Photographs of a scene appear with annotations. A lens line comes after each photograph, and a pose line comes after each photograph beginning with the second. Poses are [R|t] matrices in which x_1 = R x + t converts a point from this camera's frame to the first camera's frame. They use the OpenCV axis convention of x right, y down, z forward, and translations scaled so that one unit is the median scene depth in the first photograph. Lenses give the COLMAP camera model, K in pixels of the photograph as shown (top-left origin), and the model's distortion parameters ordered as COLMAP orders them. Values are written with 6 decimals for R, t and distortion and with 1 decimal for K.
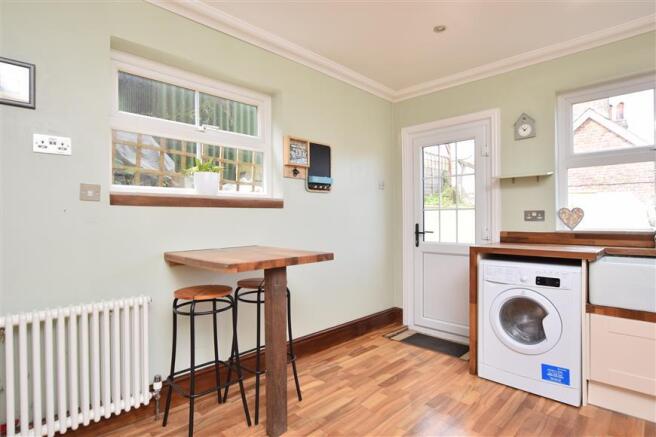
lens RADIAL K [[335.2, 0, 329.1], [0, 335.2, 223.6], [0, 0, 1]] dist [-0.000021, 0.000075]
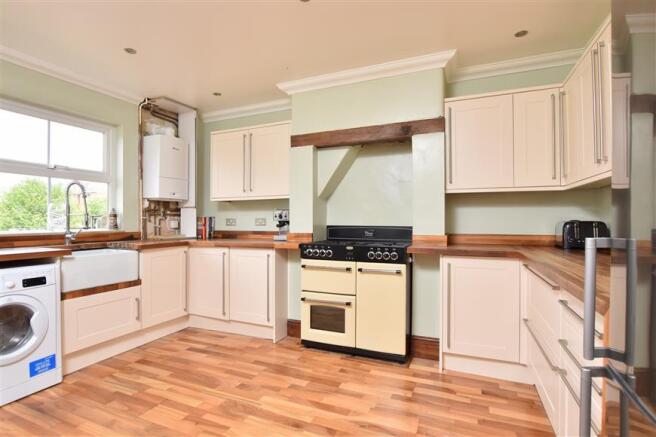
lens RADIAL K [[328.1, 0, 327.2], [0, 328.1, 220.1], [0, 0, 1]] dist [0.001422, 0.000614]
pose [[-0.380042, 0.011521, 0.924897, -0.679024], [0.004009, 0.999934, -0.010809, -0.006028], [-0.924960, -0.000400, -0.380063, 0.563433]]
